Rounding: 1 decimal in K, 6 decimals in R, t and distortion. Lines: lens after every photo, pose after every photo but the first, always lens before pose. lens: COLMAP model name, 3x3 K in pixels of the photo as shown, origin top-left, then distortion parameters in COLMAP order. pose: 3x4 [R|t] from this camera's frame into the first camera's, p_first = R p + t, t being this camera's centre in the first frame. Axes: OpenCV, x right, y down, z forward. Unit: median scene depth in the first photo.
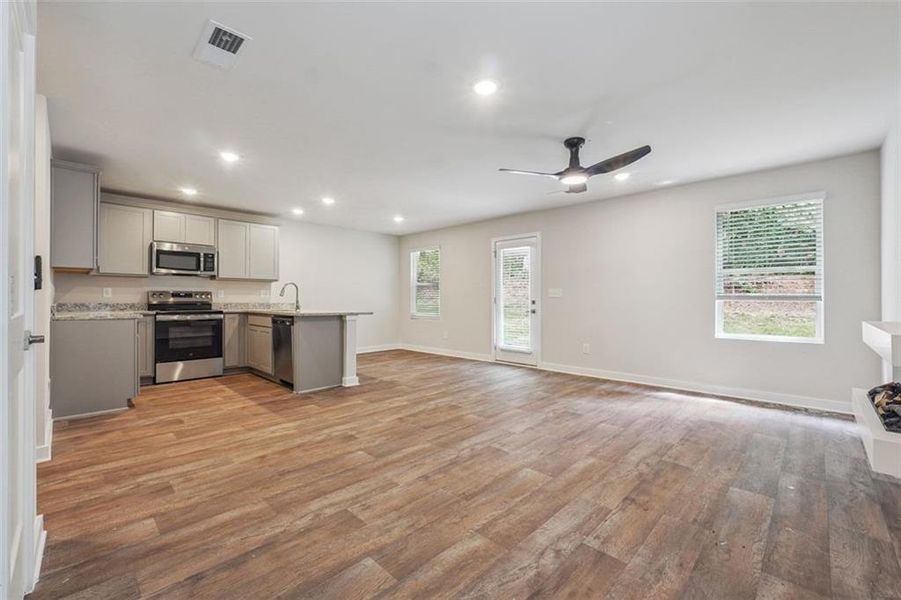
lens RADIAL K [[373.5, 0, 432.6], [0, 373.5, 292.7], [0, 0, 1]] dist [0.001608, 0.000271]
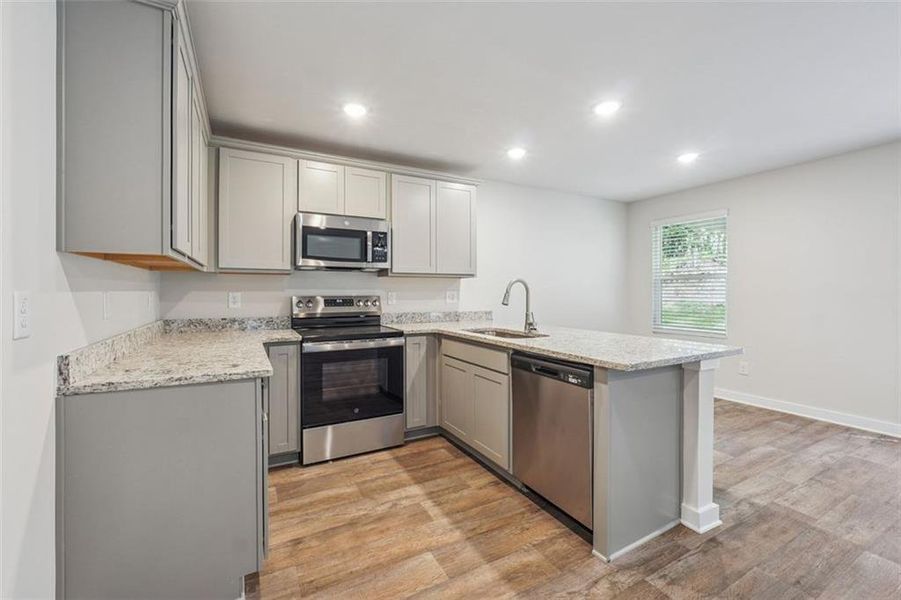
lens RADIAL K [[387.4, 0, 446.7], [0, 387.4, 281.8], [0, 0, 1]] dist [-0.009639, 0.000629]
pose [[0.960003, -0.010809, -0.279782, -0.333970], [0.008173, 0.999911, -0.010587, -0.019524], [0.279871, 0.007877, 0.960005, 0.455782]]
